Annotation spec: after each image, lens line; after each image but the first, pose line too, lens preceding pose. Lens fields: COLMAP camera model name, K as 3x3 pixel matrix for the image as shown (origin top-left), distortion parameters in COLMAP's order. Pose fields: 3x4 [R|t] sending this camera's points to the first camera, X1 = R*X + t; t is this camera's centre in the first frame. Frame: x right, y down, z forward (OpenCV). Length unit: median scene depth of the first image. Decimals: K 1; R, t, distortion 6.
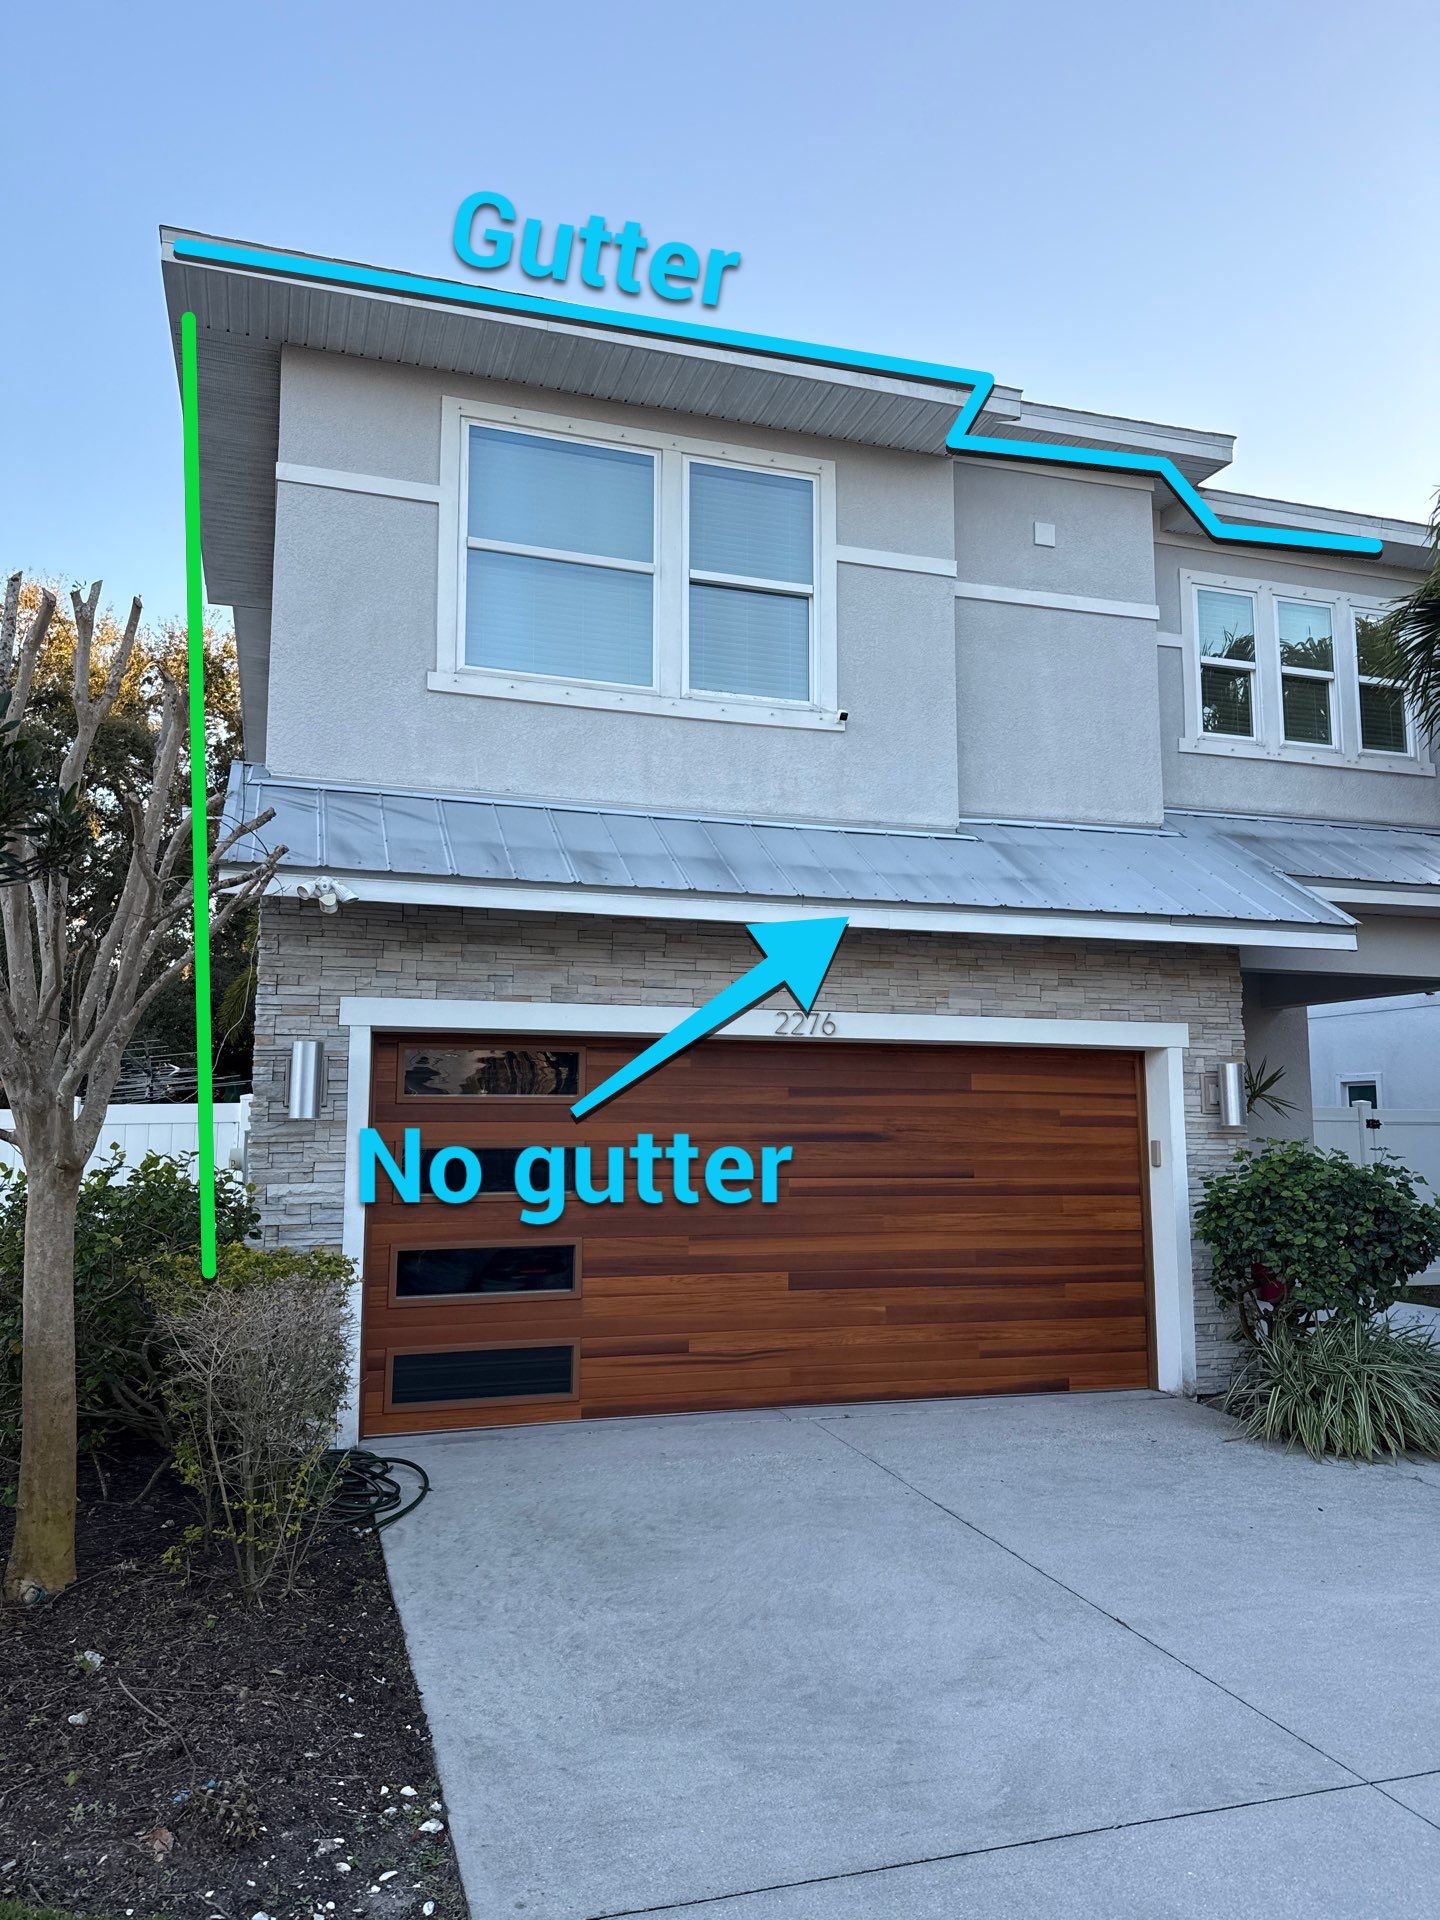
lens RADIAL K [[1373.8, 0, 727.0], [0, 1373.8, 983.7], [0, 0, 1]] dist [0.154384, -0.276318]
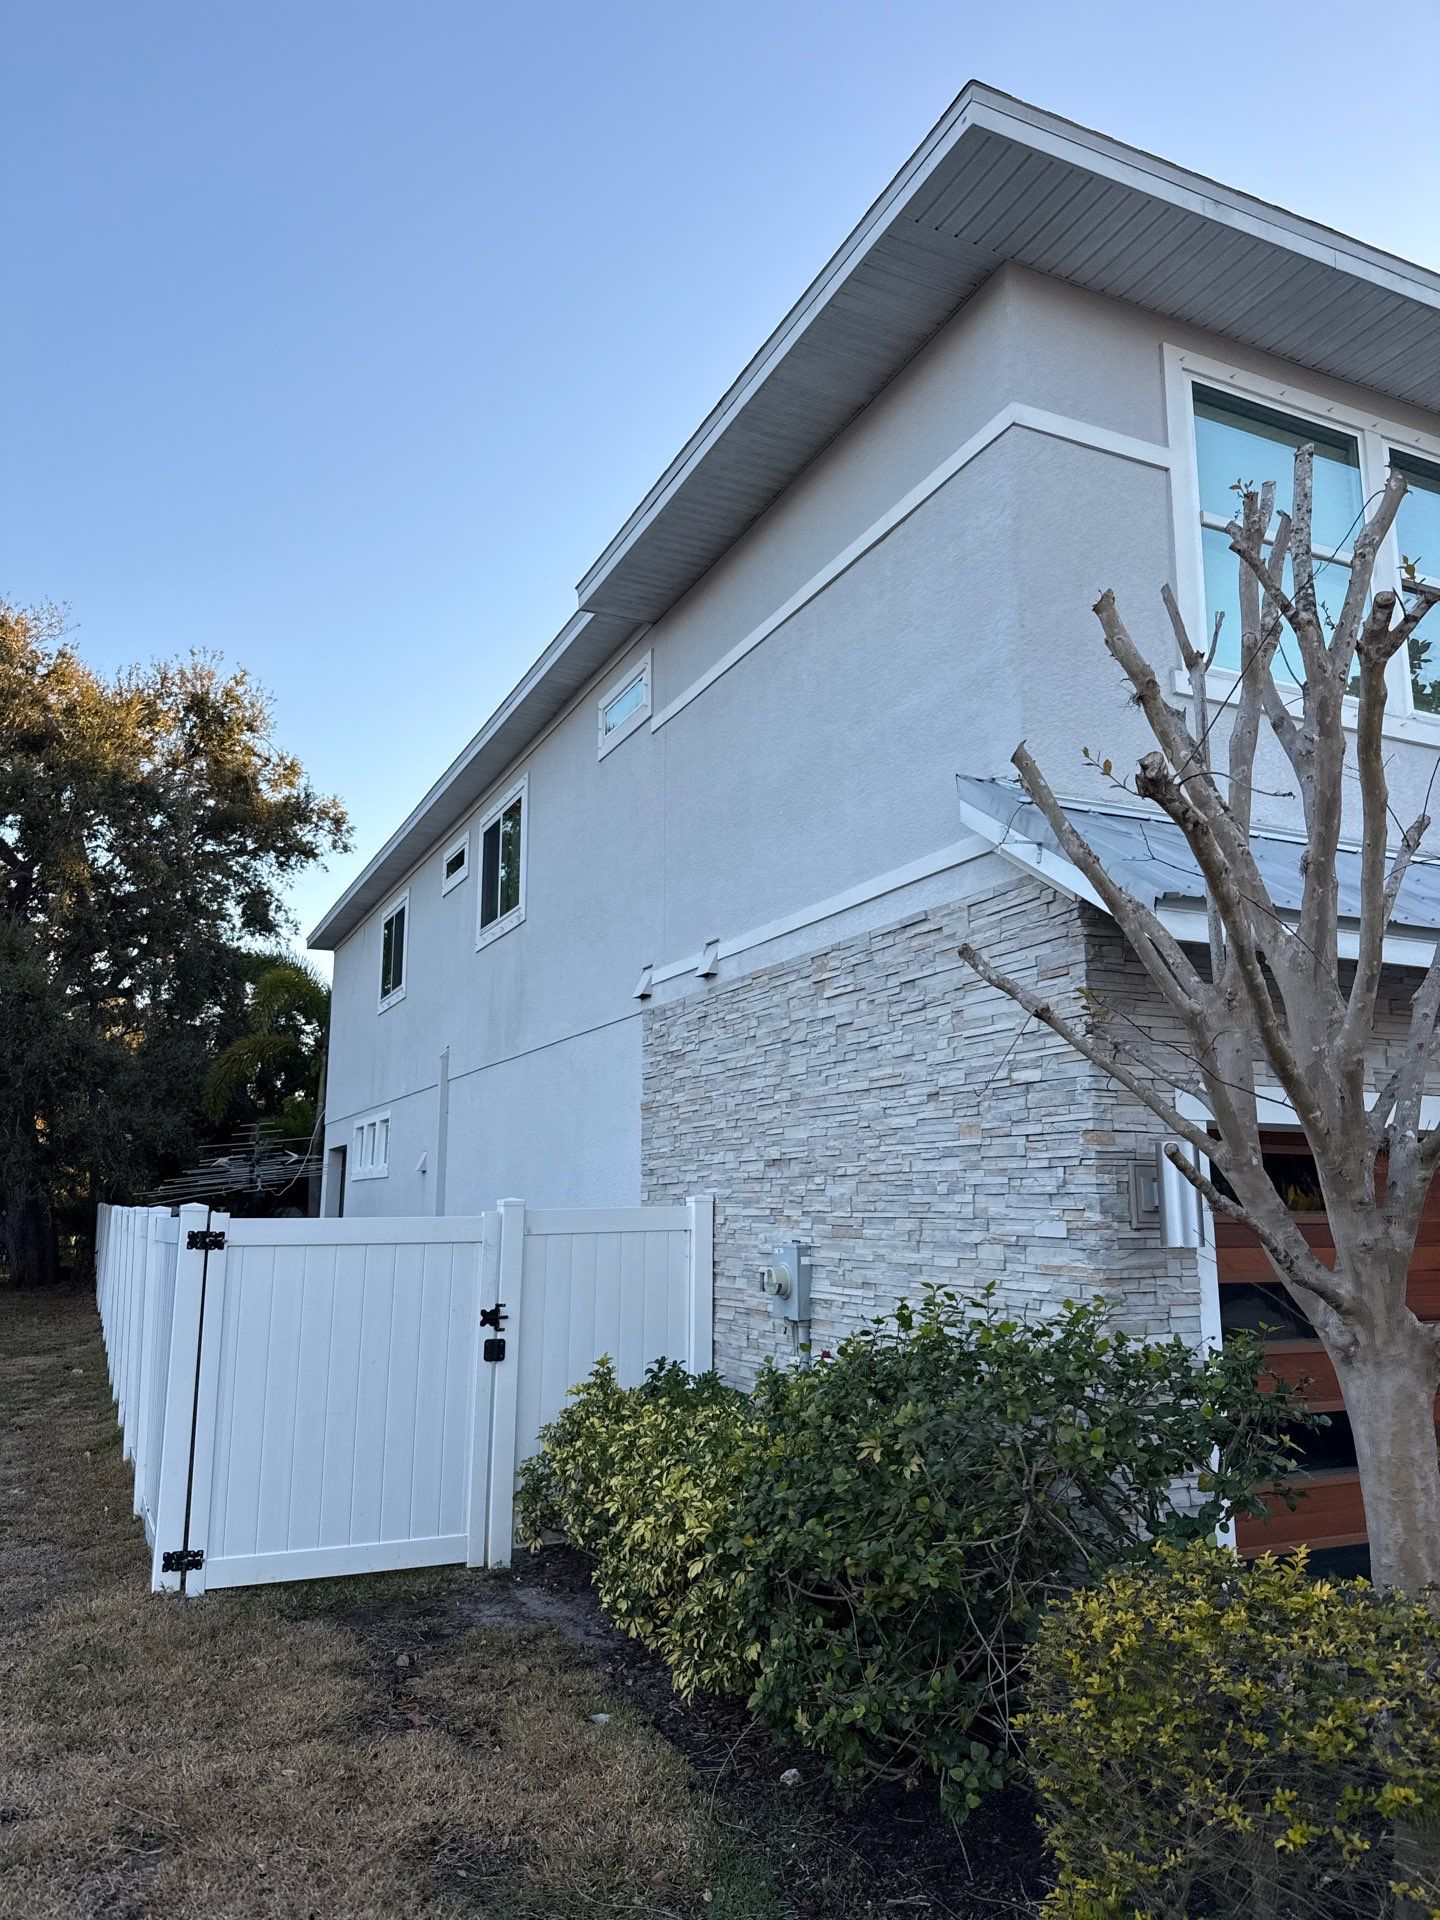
lens RADIAL K [[1377.8, 0, 744.5], [0, 1377.8, 962.7], [0, 0, 1]] dist [0.163111, -0.317305]
pose [[0.992744, 0.018552, 0.118807, -0.537123], [-0.010029, 0.997359, -0.071938, 0.002084], [-0.119828, 0.070225, 0.990308, 0.241866]]
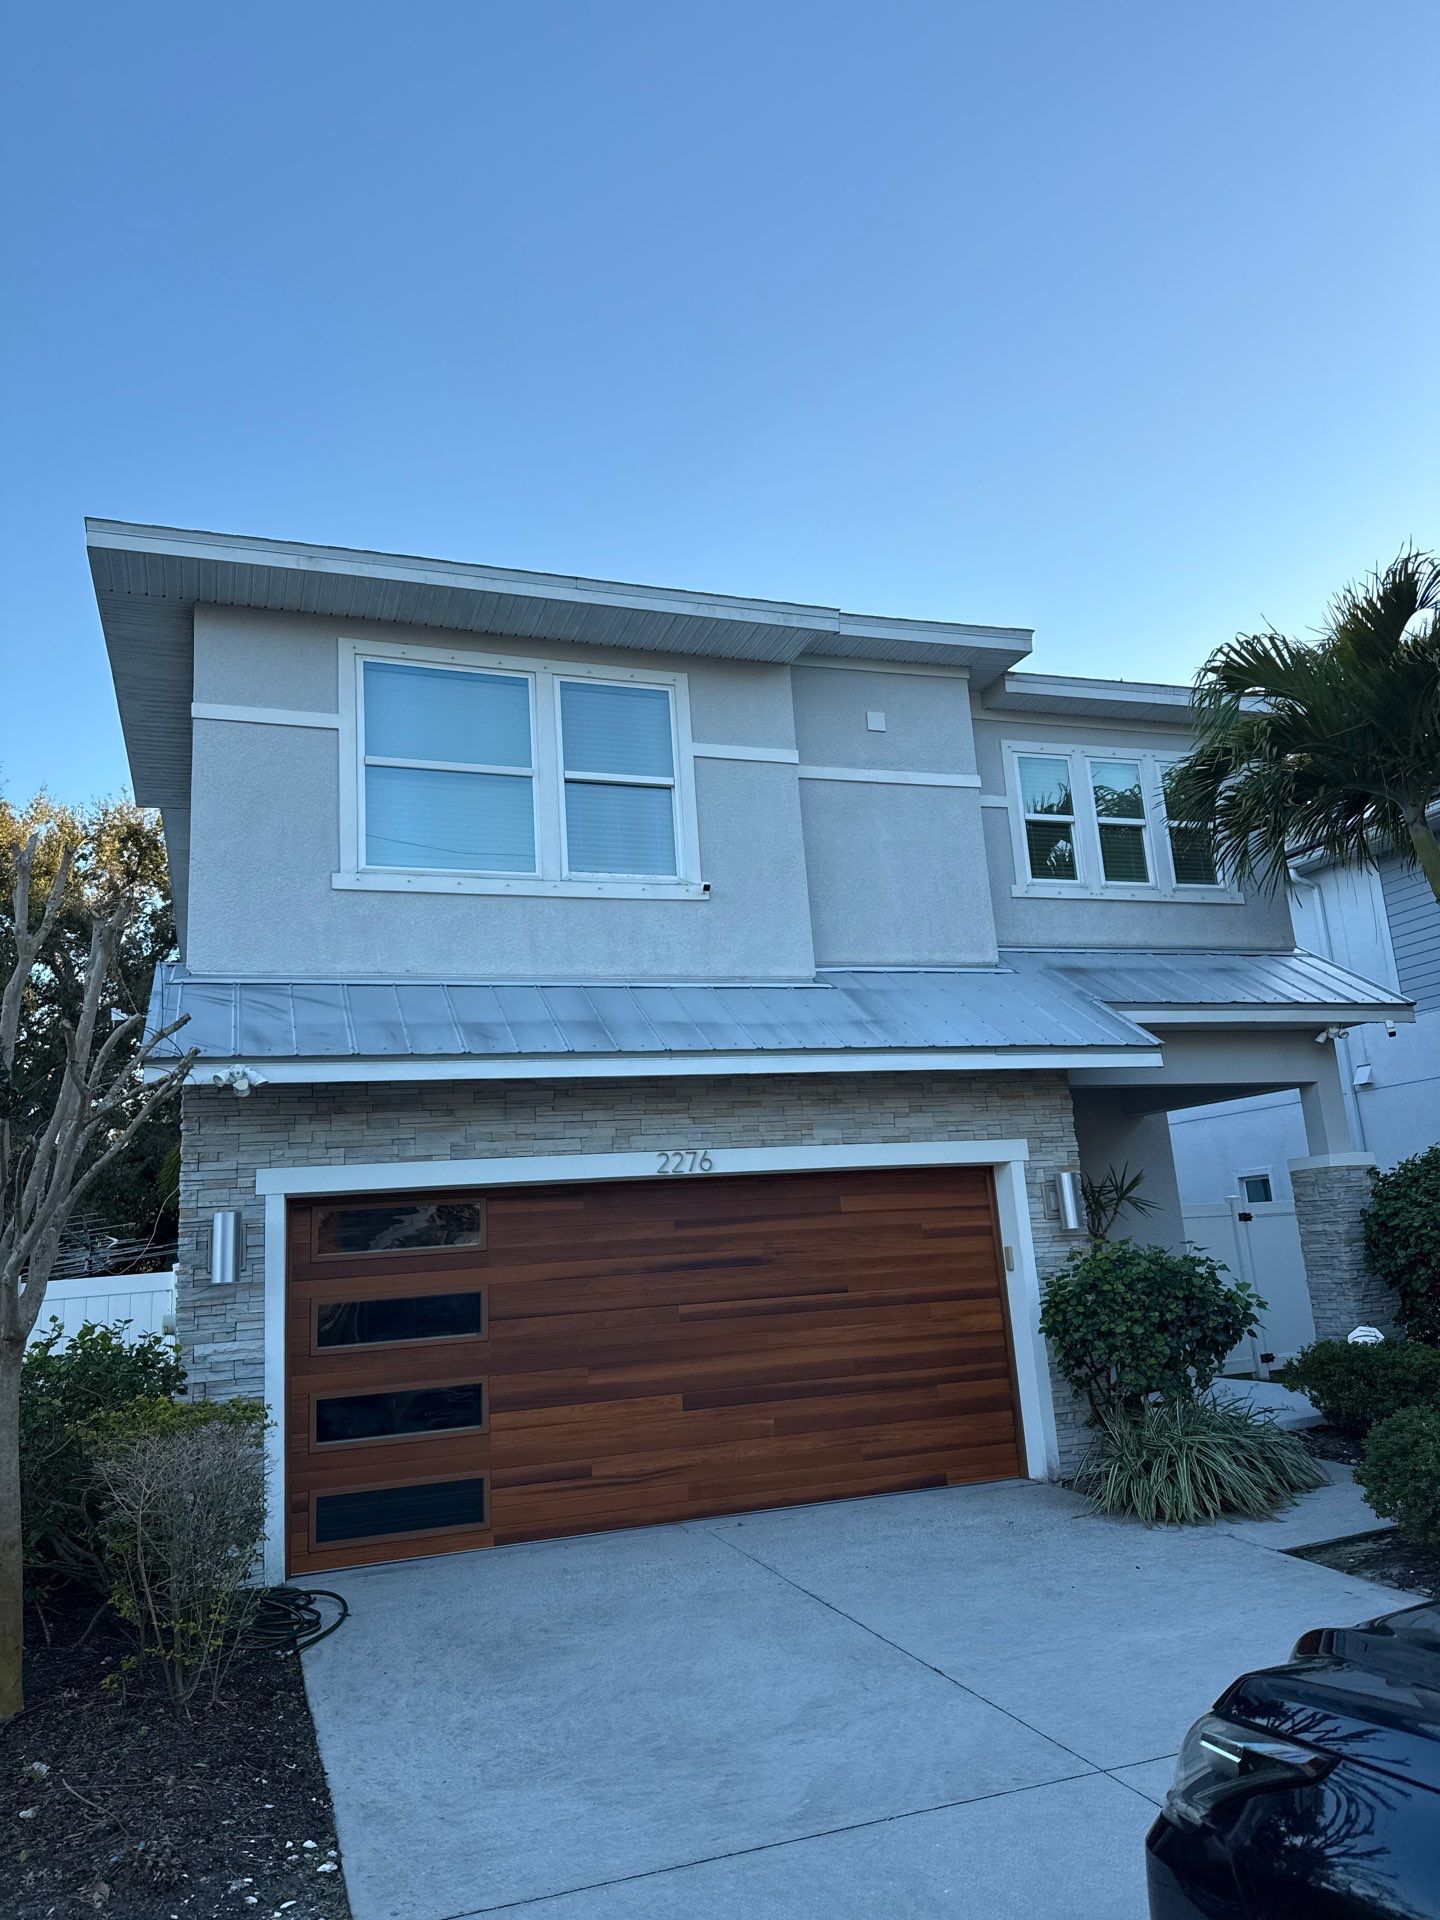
lens RADIAL K [[1377.8, 0, 744.5], [0, 1377.8, 962.7], [0, 0, 1]] dist [0.163111, -0.317305]
pose [[0.997098, -0.058473, 0.048755, 0.059886], [0.063276, 0.992602, -0.103620, -0.012158], [-0.042335, 0.106405, 0.993421, -0.136476]]
